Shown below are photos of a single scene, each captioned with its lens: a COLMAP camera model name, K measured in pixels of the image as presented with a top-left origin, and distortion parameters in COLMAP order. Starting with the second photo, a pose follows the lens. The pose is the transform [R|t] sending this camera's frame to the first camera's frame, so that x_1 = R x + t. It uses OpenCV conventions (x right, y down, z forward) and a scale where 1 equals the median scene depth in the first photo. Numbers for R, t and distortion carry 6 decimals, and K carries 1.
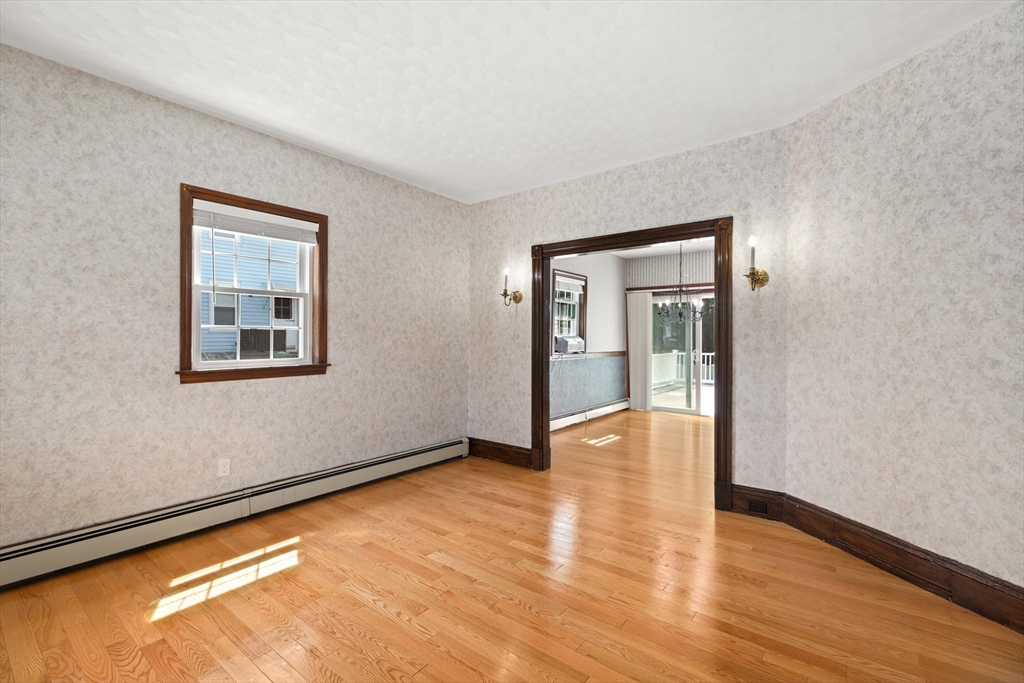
lens RADIAL K [[463.4, 0, 510.6], [0, 463.4, 335.8], [0, 0, 1]] dist [0.007734, 0.001489]
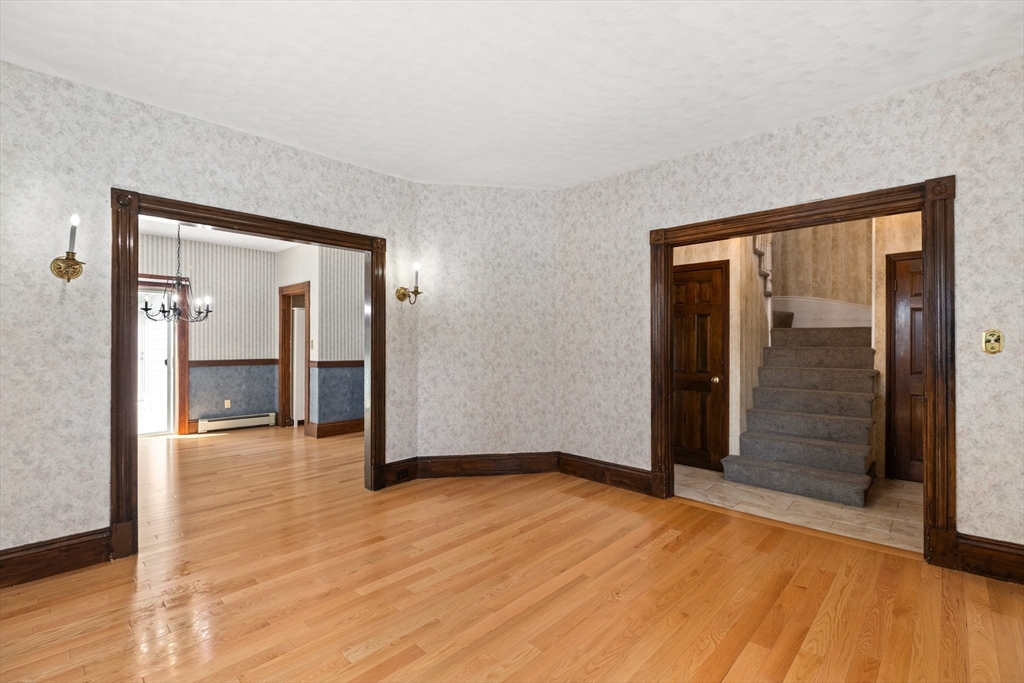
lens RADIAL K [[463.4, 0, 512.9], [0, 463.4, 341.1], [0, 0, 1]] dist [0.007734, 0.001489]
pose [[0.090761, -0.000561, 0.995873, -0.747220], [-0.004259, 0.999990, 0.000952, 0.002070], [-0.995864, -0.004328, 0.090757, 0.628233]]
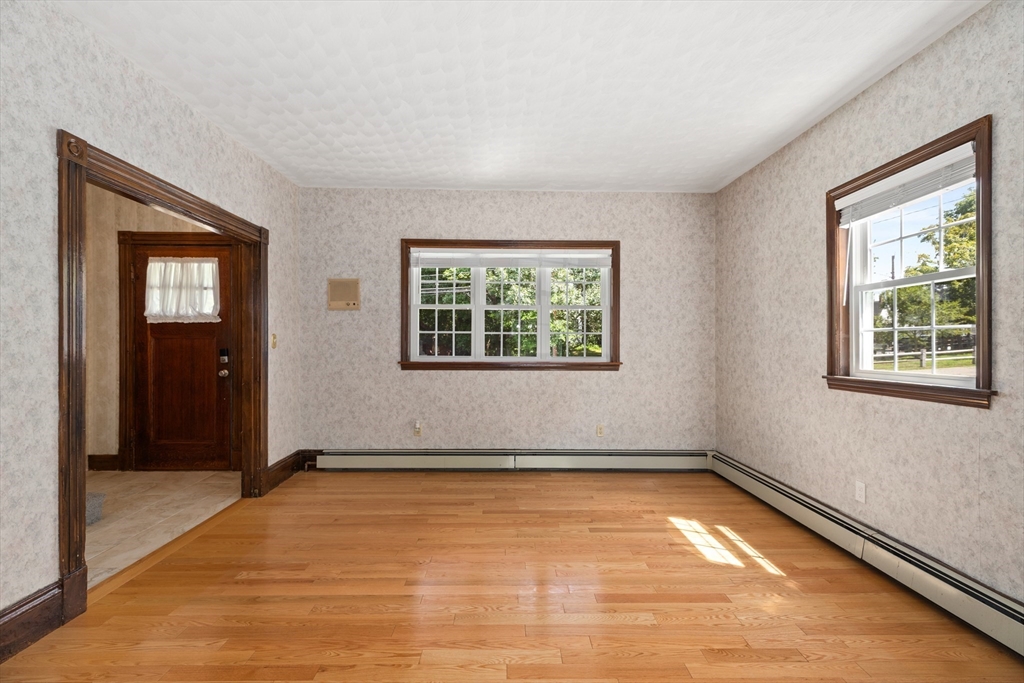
lens RADIAL K [[463.4, 0, 511.4], [0, 463.4, 345.1], [0, 0, 1]] dist [0.007734, 0.001489]
pose [[-0.774150, -0.003911, -0.632990, 0.459312], [-0.003005, 0.999992, -0.002504, 0.013246], [0.632995, -0.000036, -0.774156, 1.306725]]
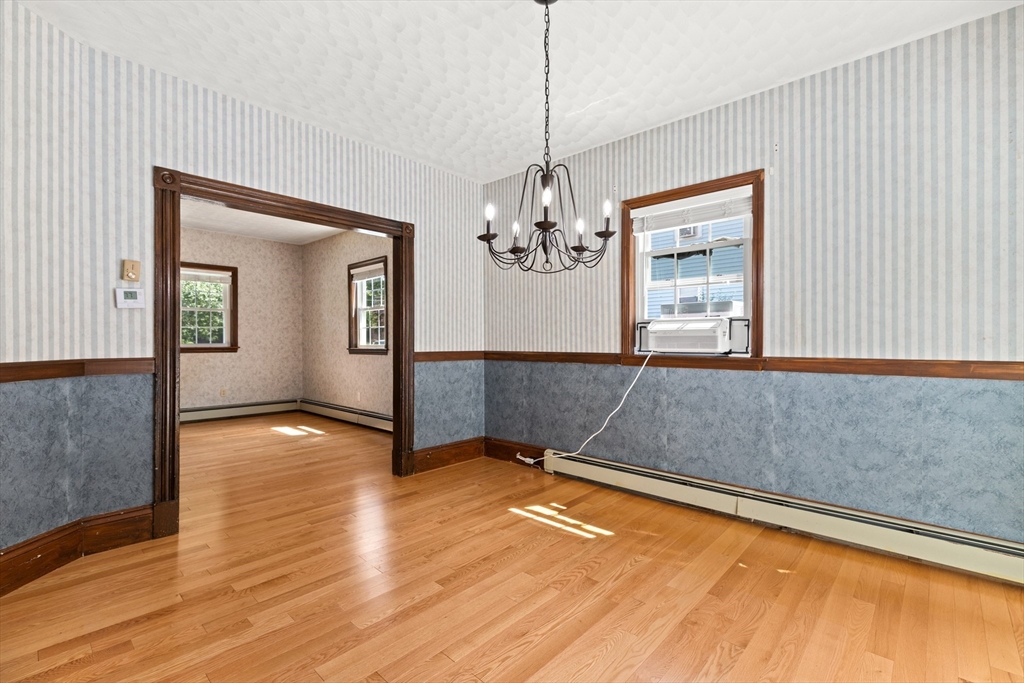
lens RADIAL K [[463.4, 0, 512.2], [0, 463.4, 338.7], [0, 0, 1]] dist [0.007734, 0.001489]
pose [[-0.091190, -0.006827, -0.995810, 1.387260], [0.005349, 0.999959, -0.007346, 0.047535], [0.995819, -0.005997, -0.091149, 1.916793]]
